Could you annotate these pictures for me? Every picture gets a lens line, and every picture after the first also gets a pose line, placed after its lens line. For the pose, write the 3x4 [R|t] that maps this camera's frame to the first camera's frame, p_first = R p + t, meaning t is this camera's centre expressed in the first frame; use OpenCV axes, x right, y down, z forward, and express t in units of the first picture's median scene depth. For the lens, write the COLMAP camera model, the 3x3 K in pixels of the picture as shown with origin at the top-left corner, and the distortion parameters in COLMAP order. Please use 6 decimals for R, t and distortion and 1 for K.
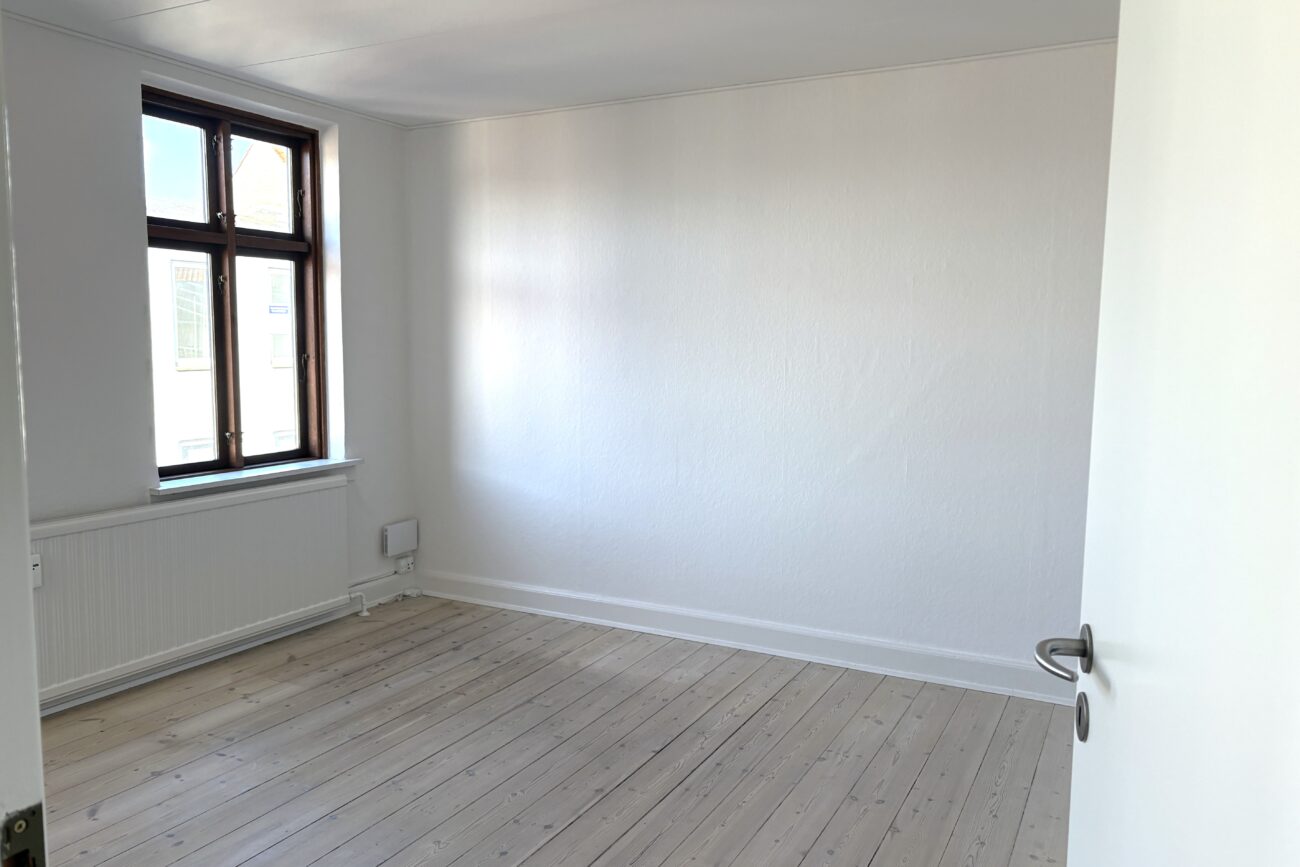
lens RADIAL K [[985.9, 0, 646.3], [0, 985.9, 445.7], [0, 0, 1]] dist [0.038364, -0.028784]
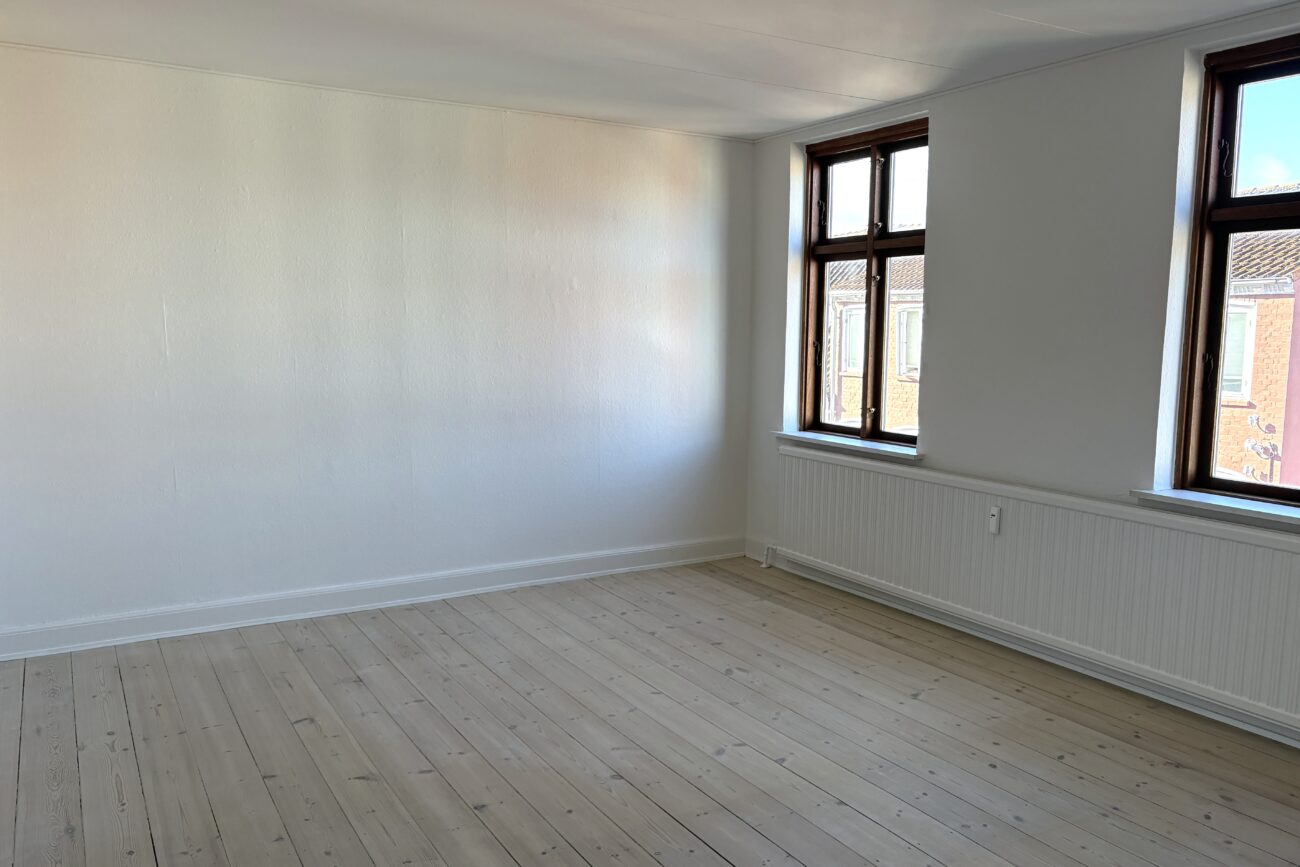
lens RADIAL K [[985.9, 0, 643.0], [0, 985.9, 443.1], [0, 0, 1]] dist [0.038364, -0.028784]
pose [[-0.520744, 0.089942, -0.848962, 0.505889], [-0.110280, 0.979016, 0.171365, -0.100974], [0.846560, 0.182861, -0.499898, 0.953541]]
